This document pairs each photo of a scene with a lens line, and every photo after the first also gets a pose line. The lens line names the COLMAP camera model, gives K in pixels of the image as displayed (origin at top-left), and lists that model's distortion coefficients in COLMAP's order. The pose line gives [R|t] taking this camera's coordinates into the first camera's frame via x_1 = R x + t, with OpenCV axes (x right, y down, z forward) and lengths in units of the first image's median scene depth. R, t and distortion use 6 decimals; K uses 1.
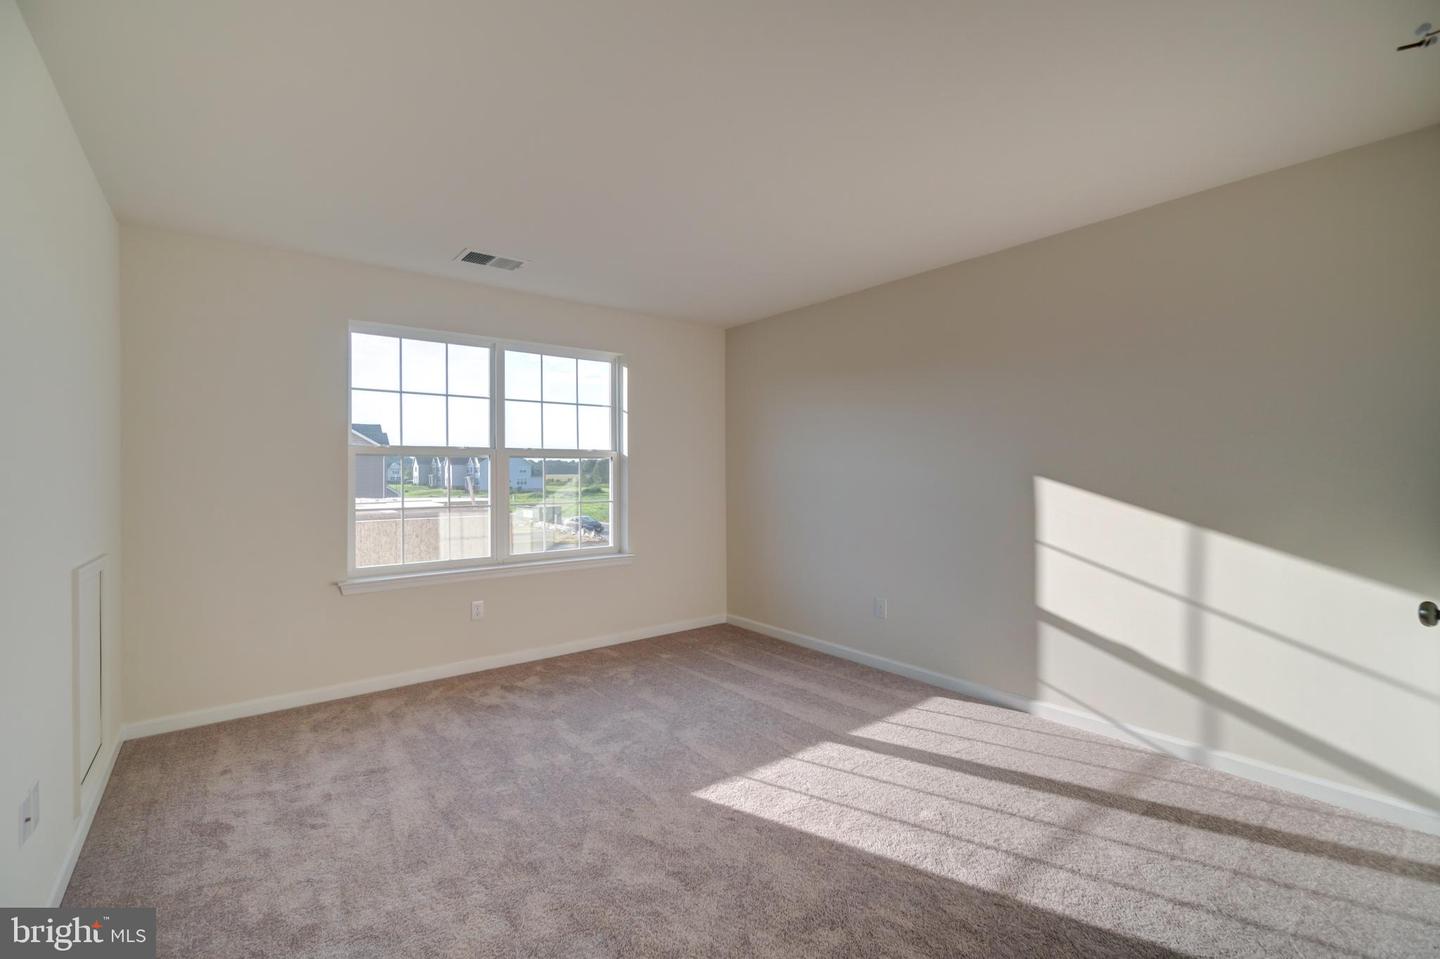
lens RADIAL K [[630.9, 0, 722.8], [0, 630.9, 477.0], [0, 0, 1]] dist [-0.003592, -0.000639]
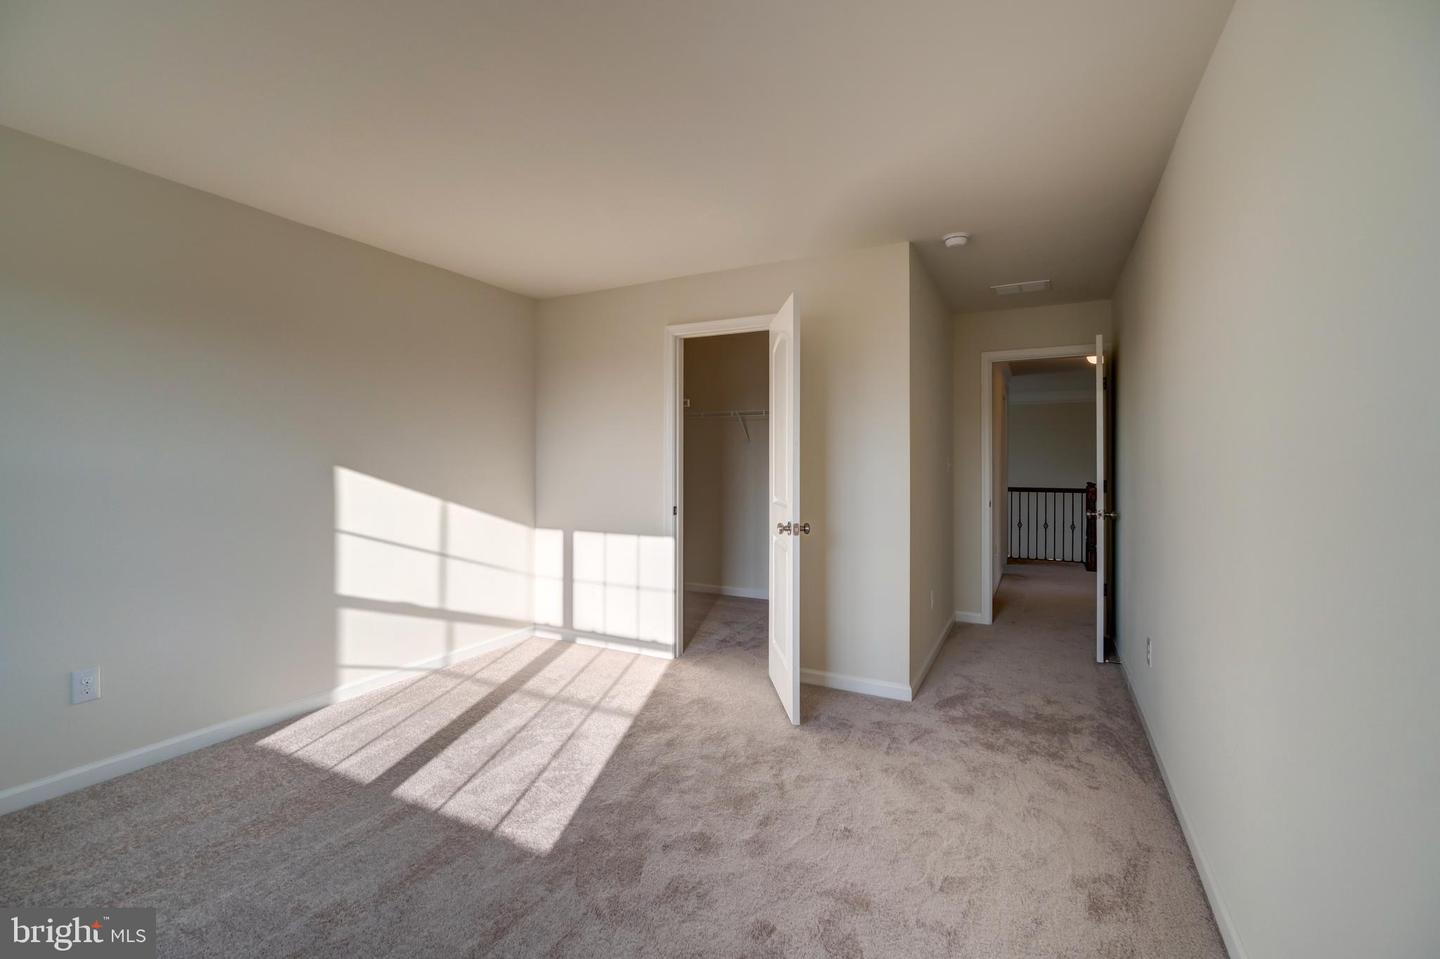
lens RADIAL K [[630.9, 0, 718.4], [0, 630.9, 466.0], [0, 0, 1]] dist [-0.003592, -0.000639]
pose [[-0.412903, -0.006662, 0.910751, -0.751736], [0.000927, 0.999970, 0.007734, -0.009070], [-0.910775, 0.004037, -0.412884, 0.955851]]
